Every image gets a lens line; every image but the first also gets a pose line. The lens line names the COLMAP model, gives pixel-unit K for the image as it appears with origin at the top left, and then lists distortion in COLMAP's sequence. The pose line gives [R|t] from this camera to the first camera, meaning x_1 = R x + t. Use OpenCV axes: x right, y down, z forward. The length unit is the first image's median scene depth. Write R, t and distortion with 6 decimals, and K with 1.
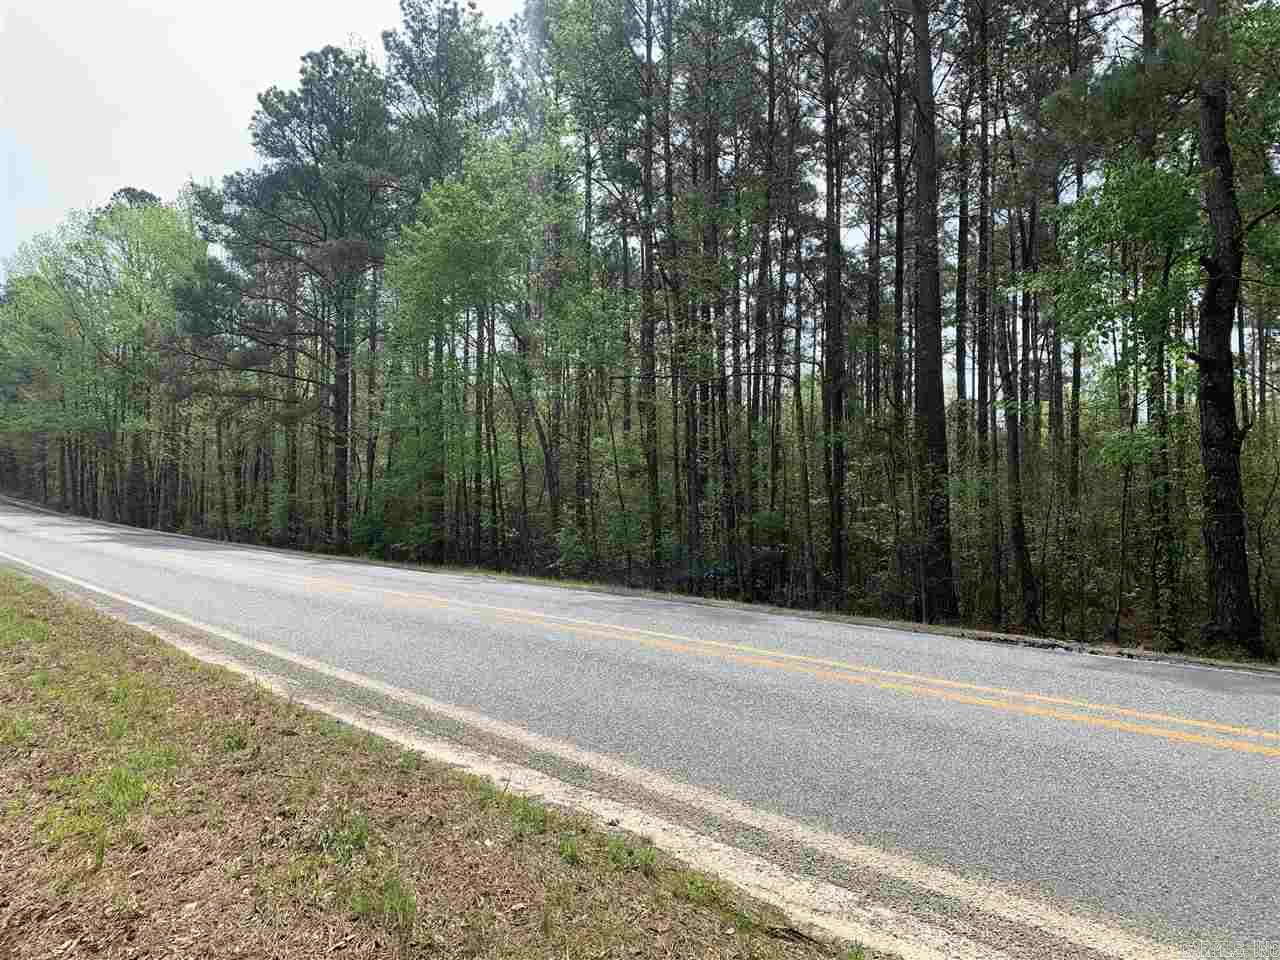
lens RADIAL K [[971.6, 0, 636.4], [0, 971.6, 481.5], [0, 0, 1]] dist [0.000993, 0.001432]
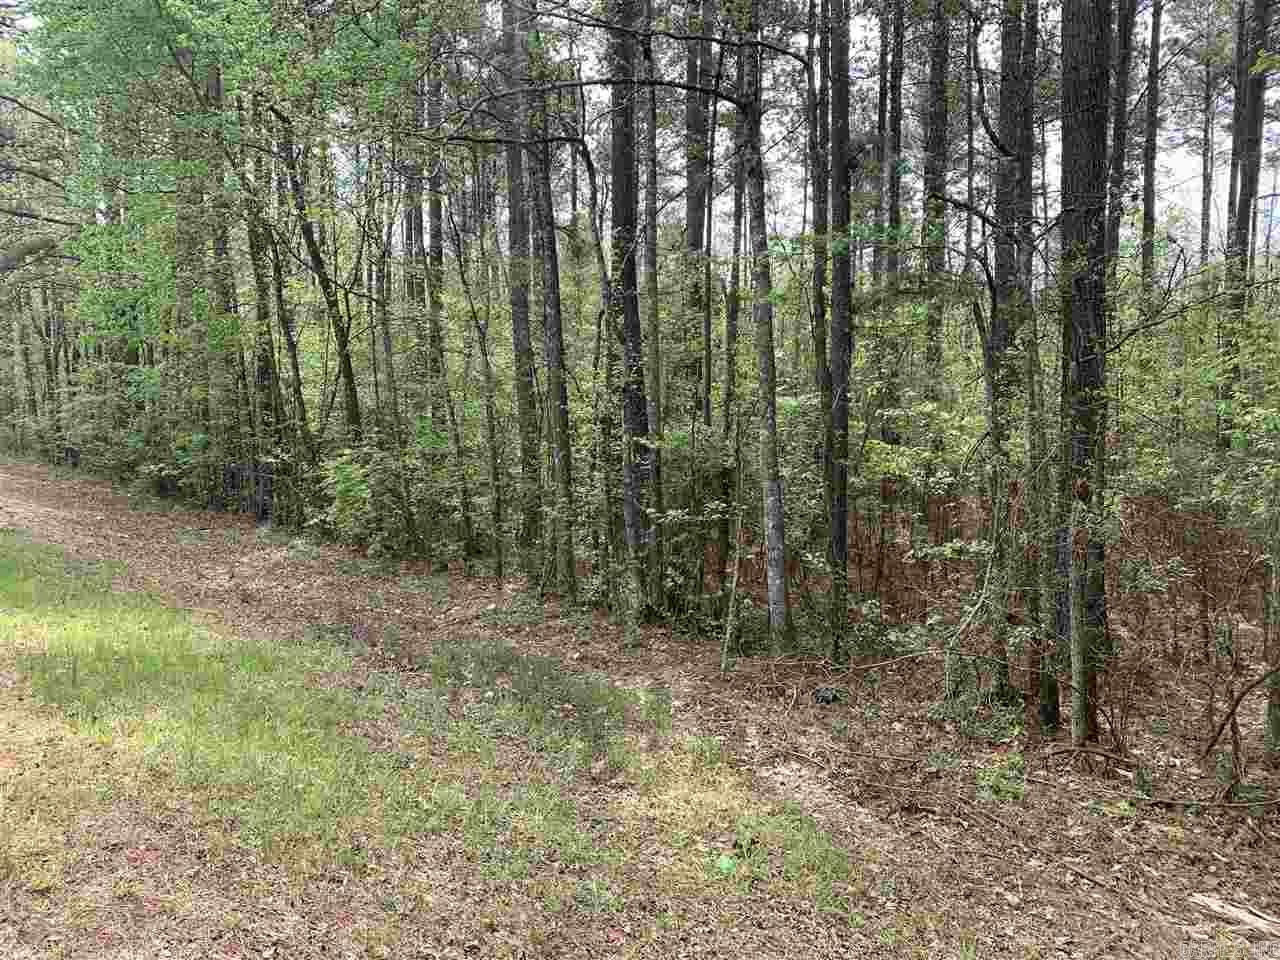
lens RADIAL K [[971.6, 0, 643.0], [0, 971.6, 477.1], [0, 0, 1]] dist [0.000993, 0.001432]
pose [[0.999901, -0.005244, 0.013037, 0.062403], [0.003842, 0.994431, 0.105324, 0.004204], [-0.013516, -0.105263, 0.994353, 0.312800]]
